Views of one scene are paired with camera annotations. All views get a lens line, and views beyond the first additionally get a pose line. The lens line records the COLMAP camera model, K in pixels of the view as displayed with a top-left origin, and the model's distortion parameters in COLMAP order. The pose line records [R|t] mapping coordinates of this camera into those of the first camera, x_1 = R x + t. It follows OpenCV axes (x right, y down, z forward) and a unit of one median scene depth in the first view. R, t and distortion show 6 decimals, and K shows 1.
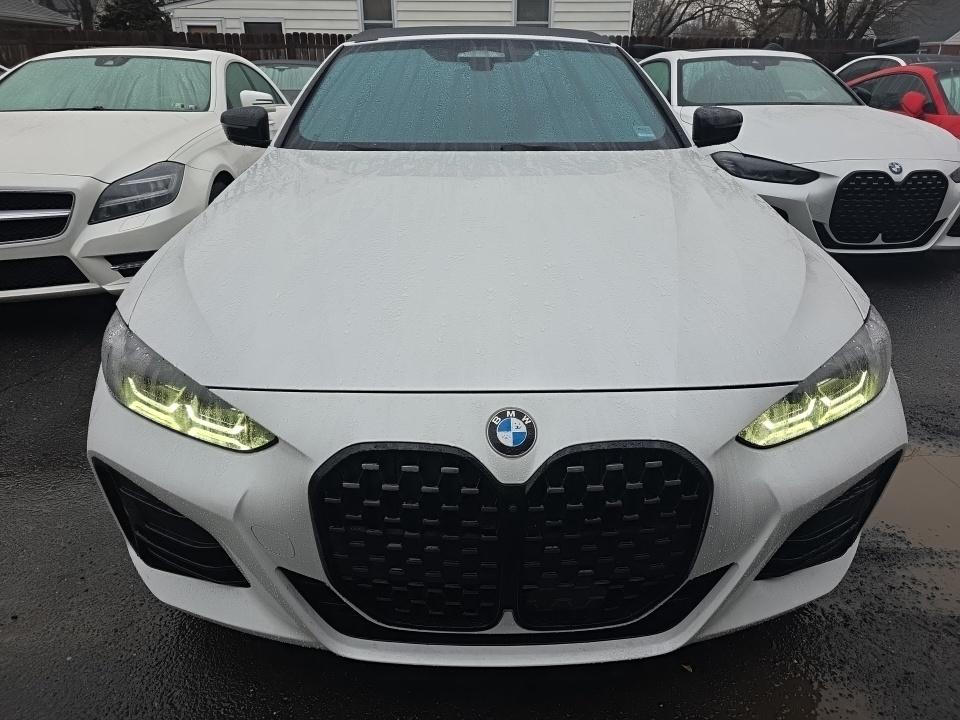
lens RADIAL K [[623.4, 0, 475.7], [0, 623.4, 378.3], [0, 0, 1]] dist [0.025488, -0.023217]
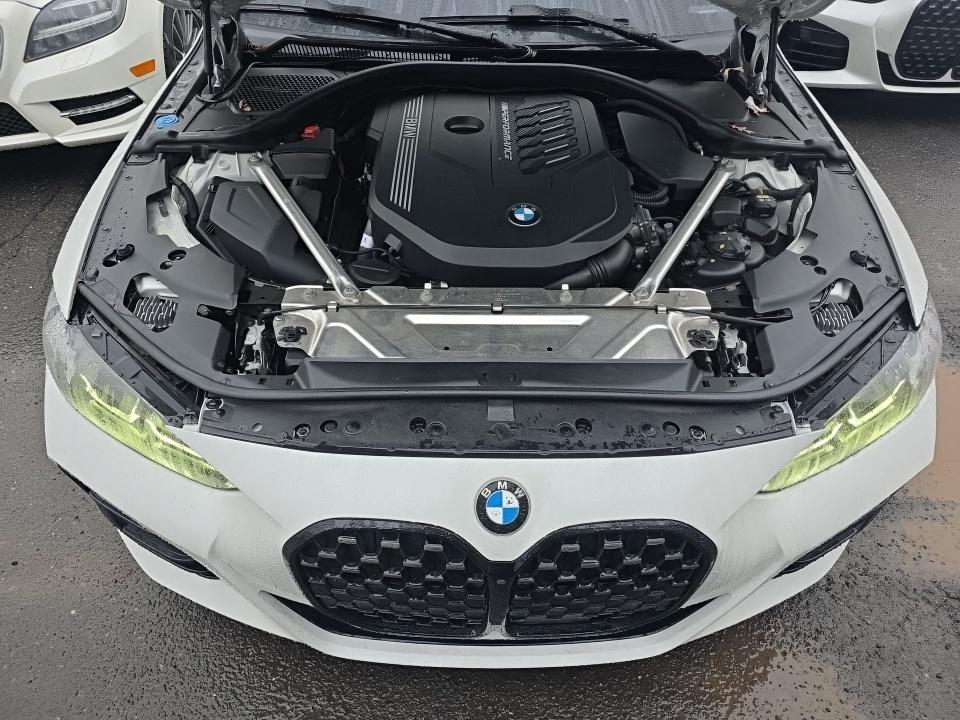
lens RADIAL K [[623.4, 0, 481.1], [0, 623.4, 361.9], [0, 0, 1]] dist [0.025488, -0.023217]
pose [[0.999797, 0.020019, 0.002129, 0.015228], [-0.019692, 0.950504, 0.310086, -0.290729], [0.004184, -0.310065, 0.950706, 0.151836]]
